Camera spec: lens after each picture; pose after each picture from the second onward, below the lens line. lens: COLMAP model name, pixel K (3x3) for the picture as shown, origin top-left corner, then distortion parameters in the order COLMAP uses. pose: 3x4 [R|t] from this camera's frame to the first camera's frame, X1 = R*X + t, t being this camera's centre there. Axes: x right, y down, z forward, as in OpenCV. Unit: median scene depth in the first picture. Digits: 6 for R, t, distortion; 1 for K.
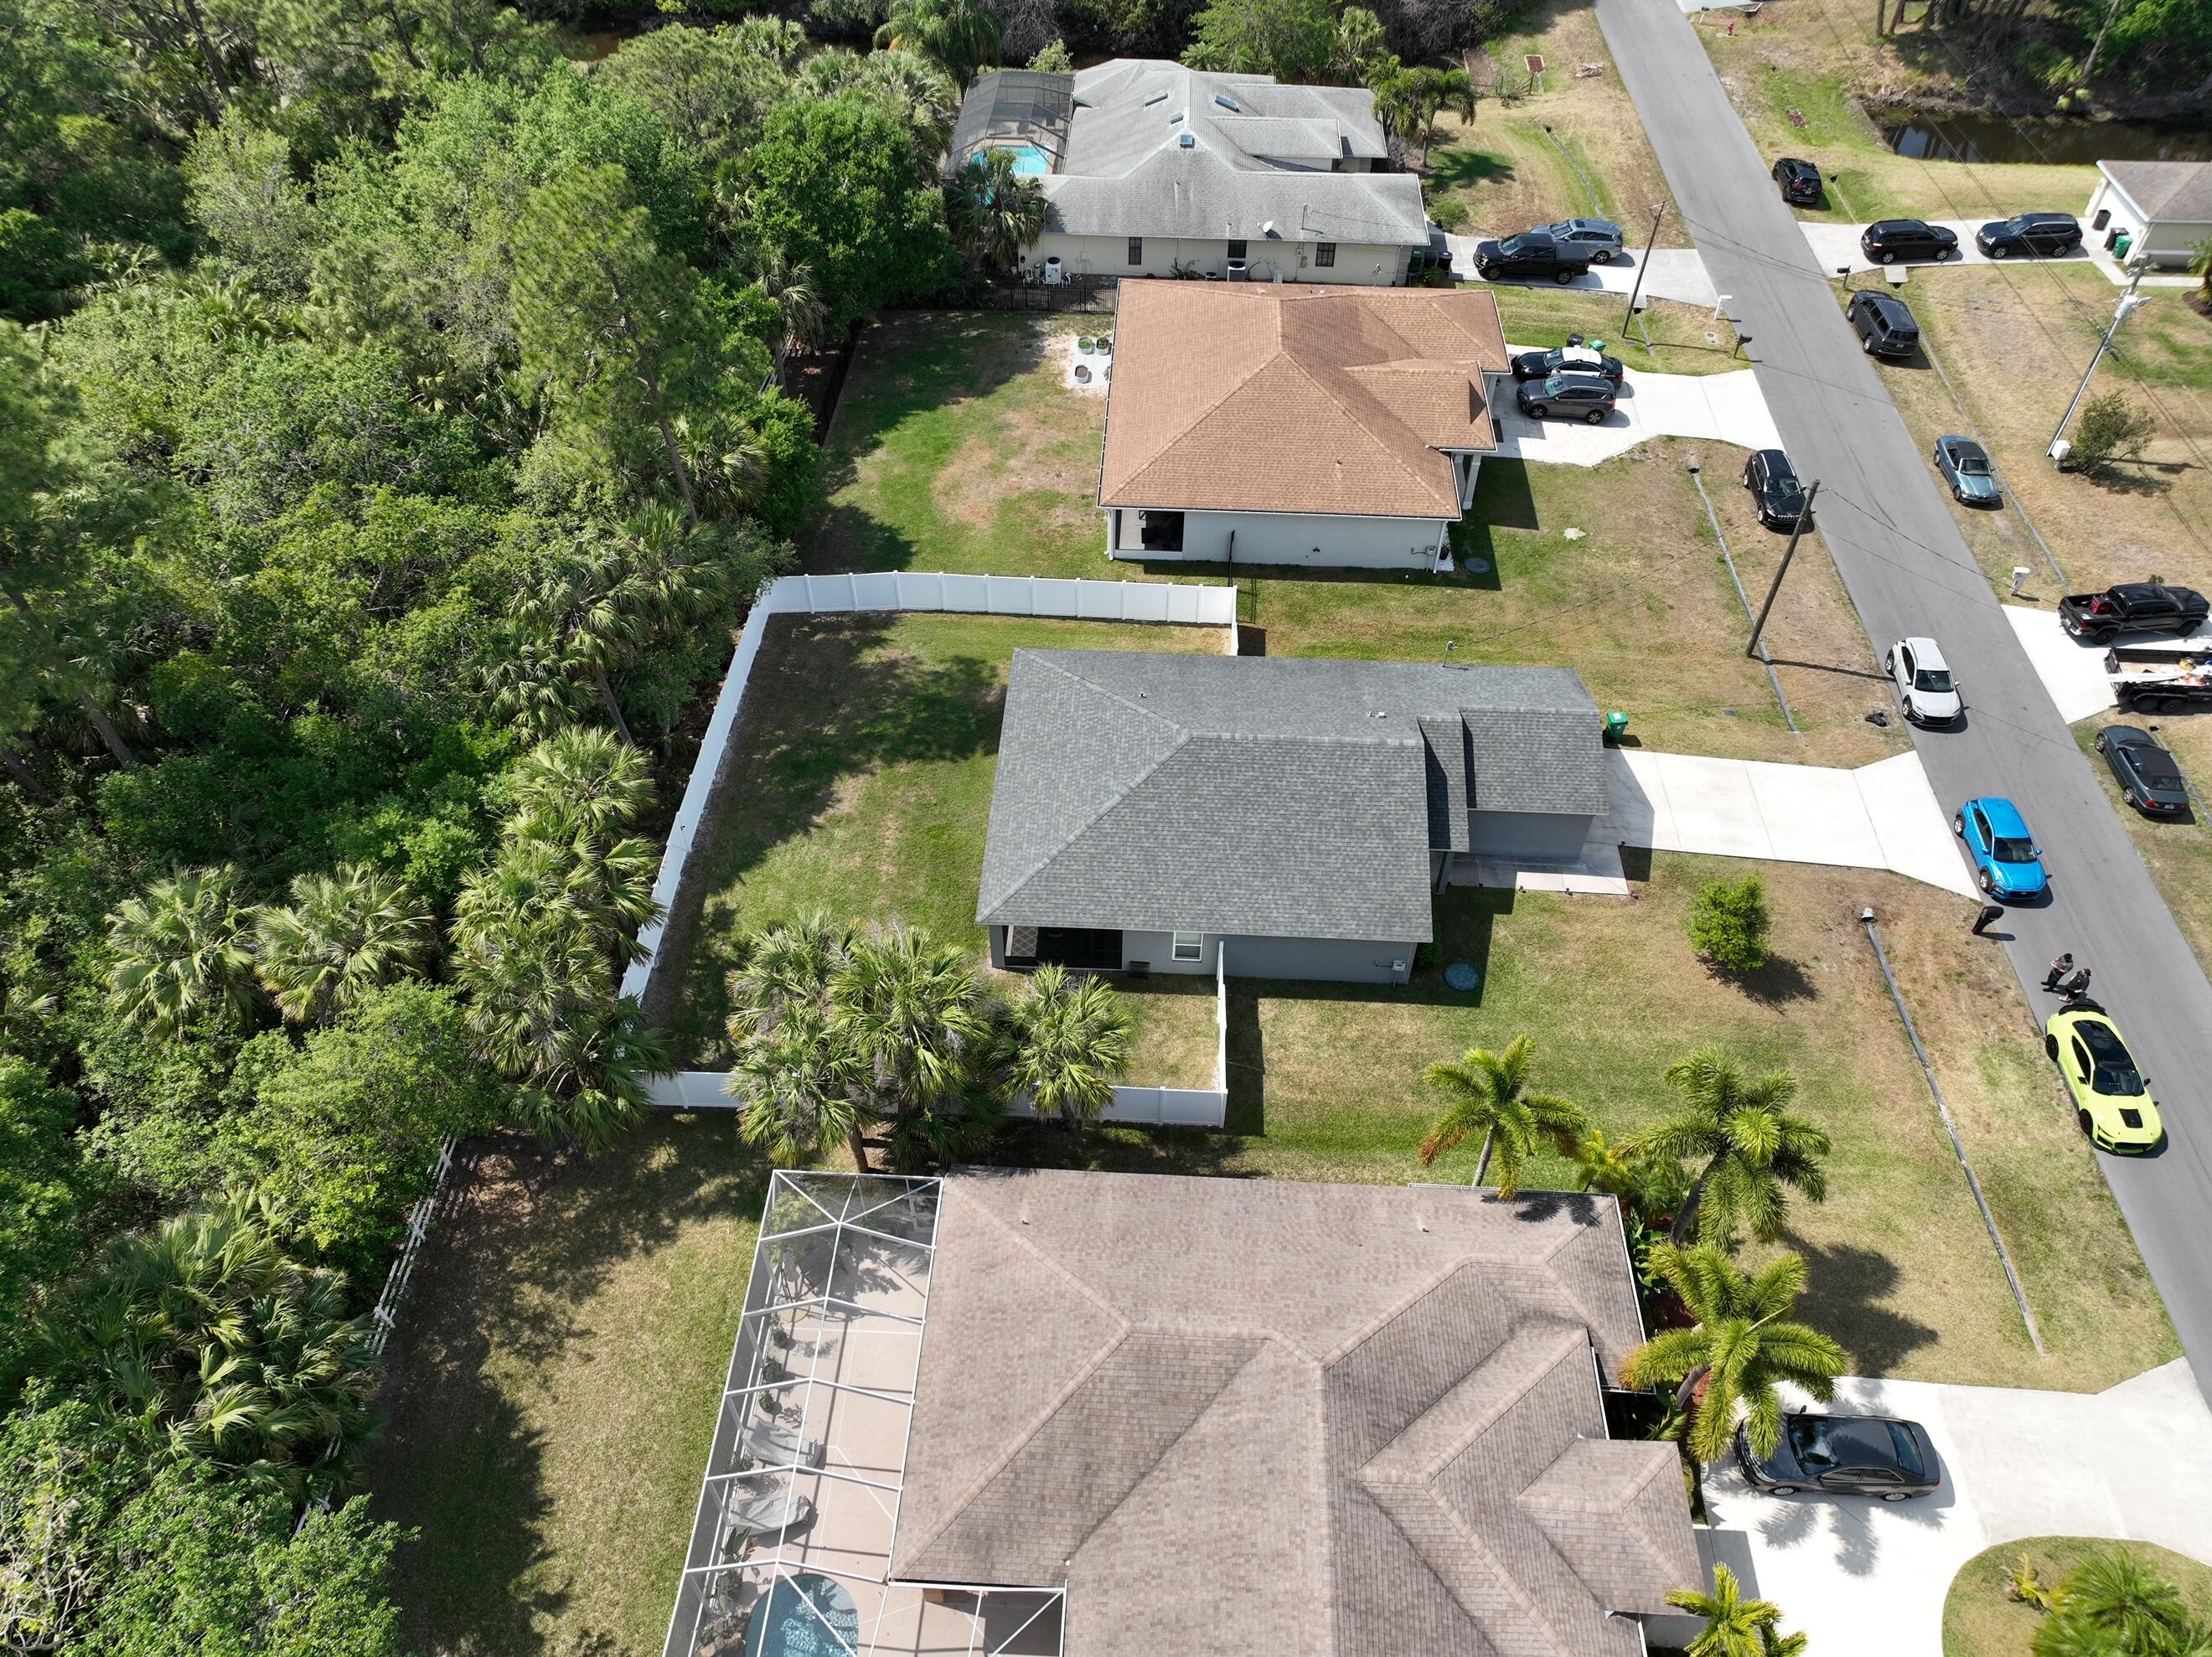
lens RADIAL K [[1554.9, 0, 1103.3], [0, 1554.9, 825.1], [0, 0, 1]] dist [-0.003402, 0.015643]
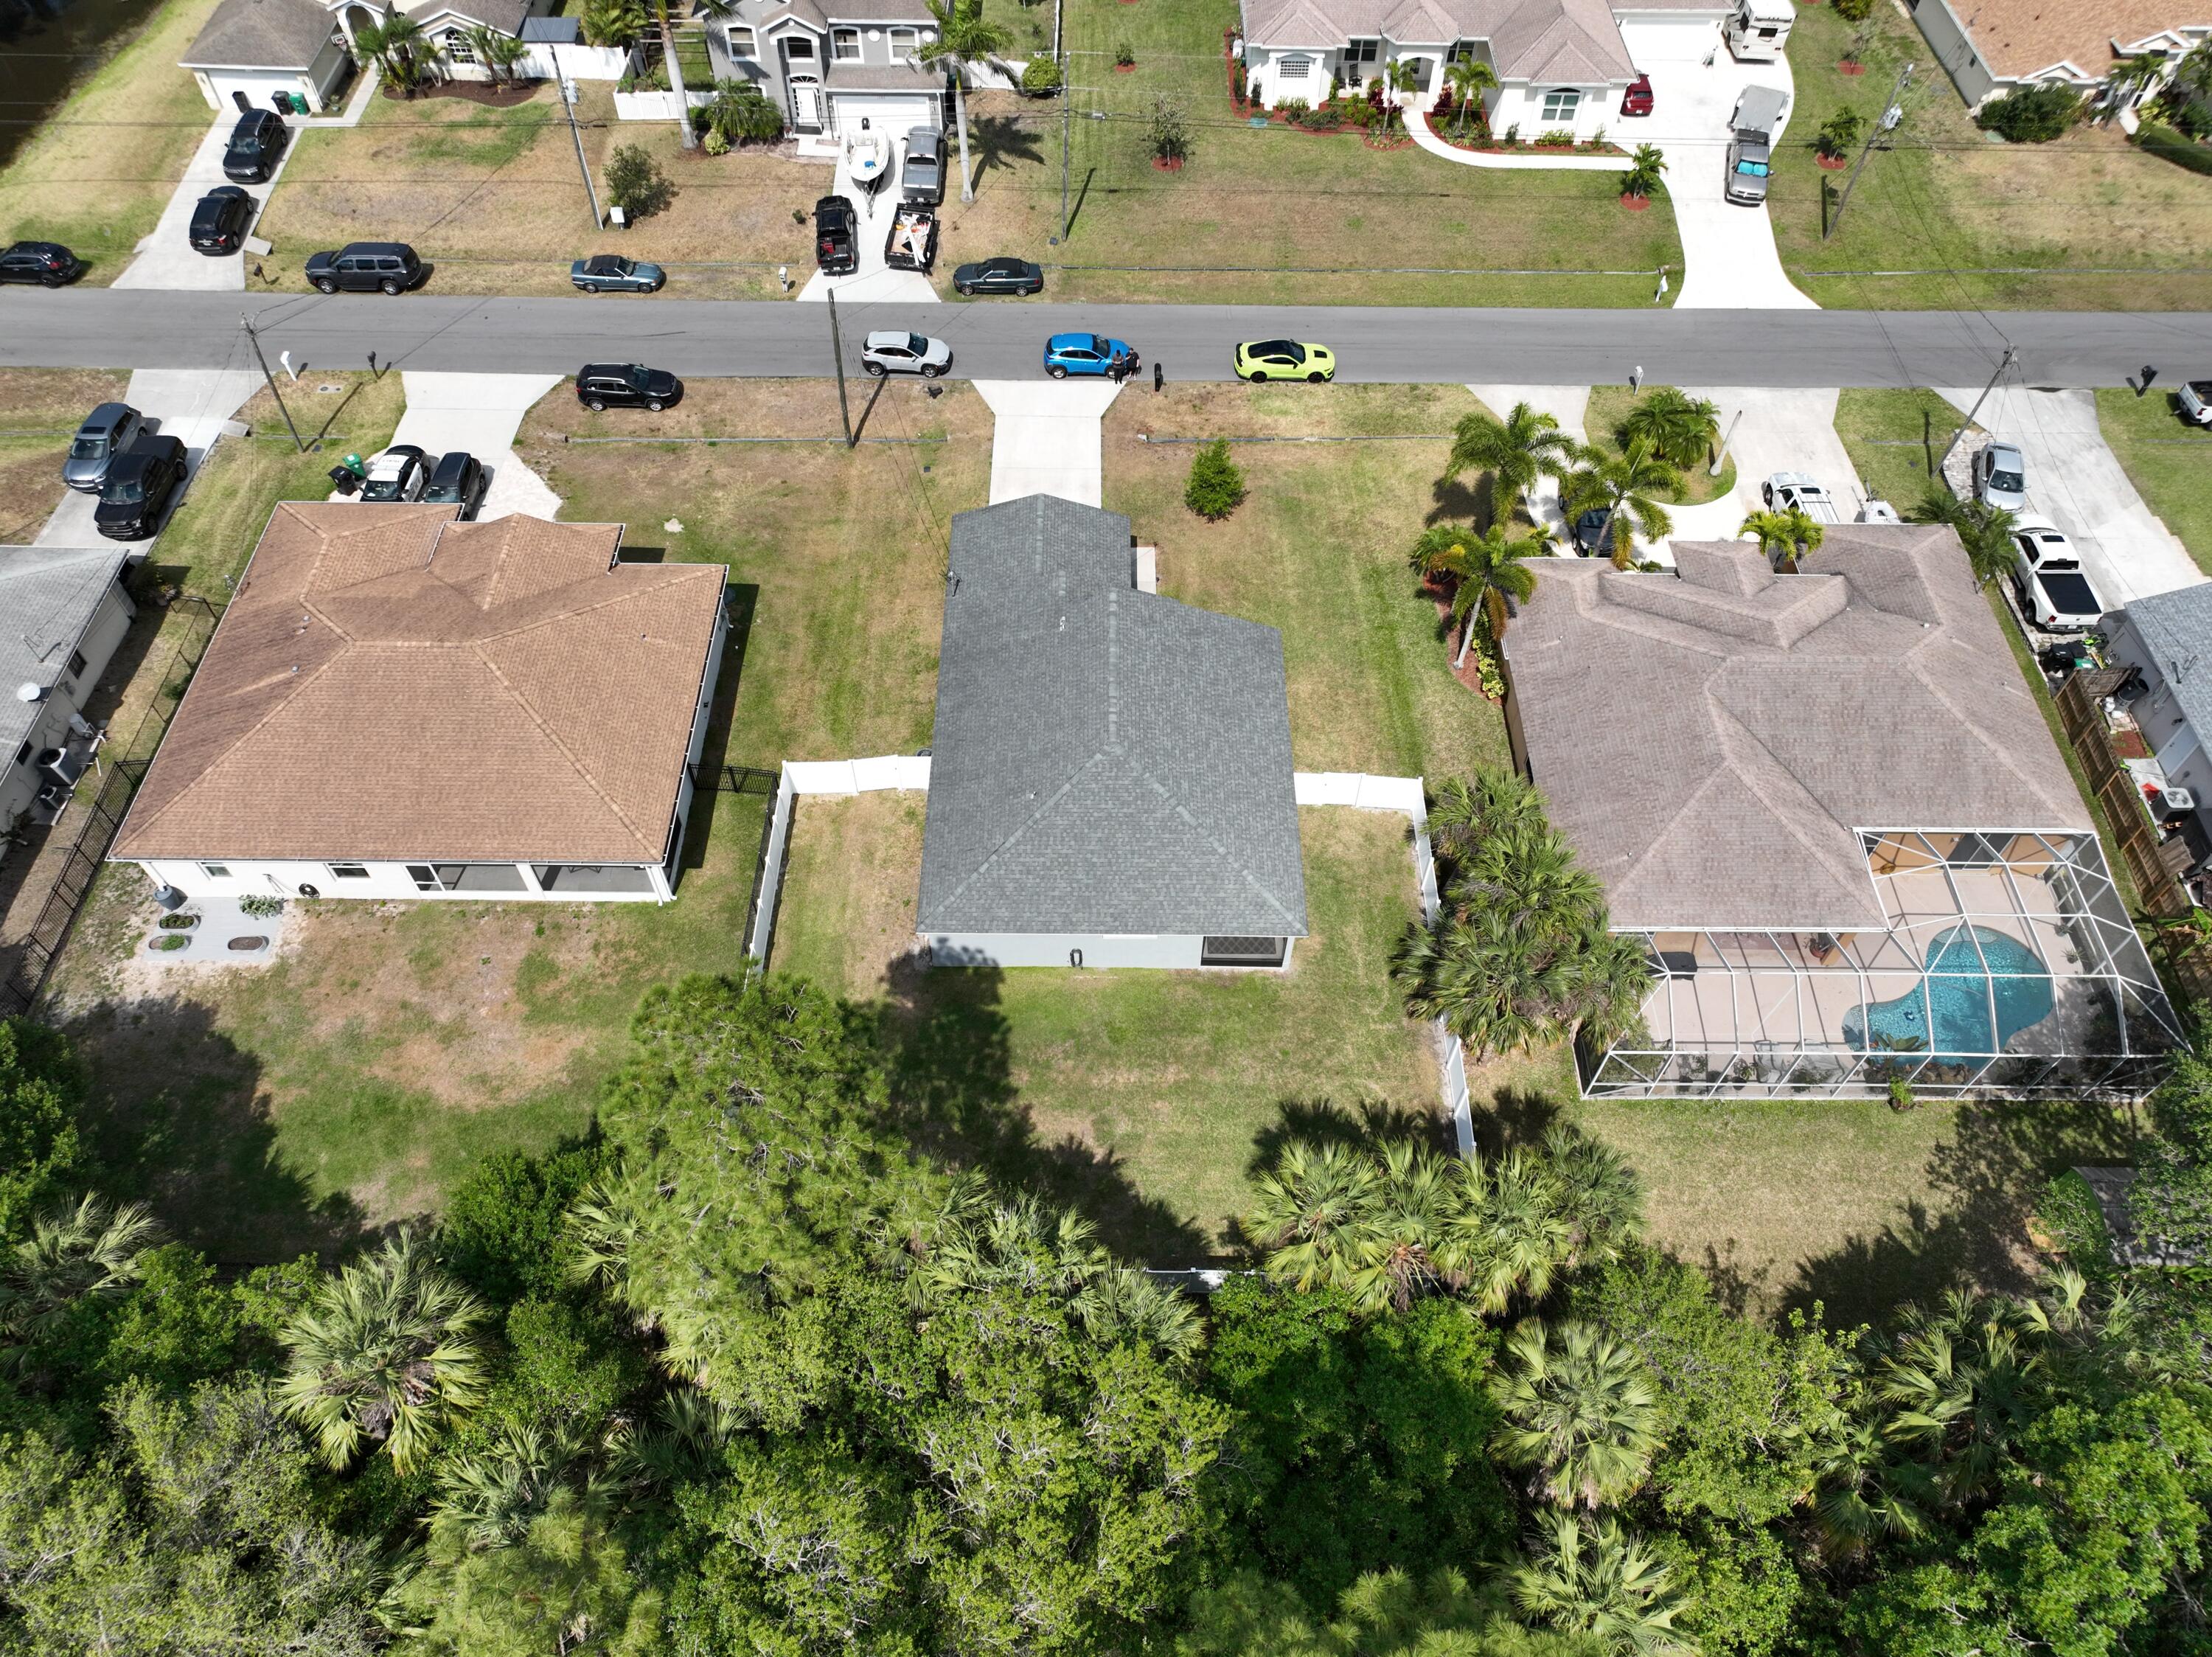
lens RADIAL K [[1555.2, 0, 1106.6], [0, 1555.2, 822.6], [0, 0, 1]] dist [-0.003402, 0.015643]
pose [[-0.048173, -0.802357, 0.594897, -0.524332], [0.720085, 0.384855, 0.577376, -0.553942], [-0.692211, 0.456191, 0.559226, 0.366703]]
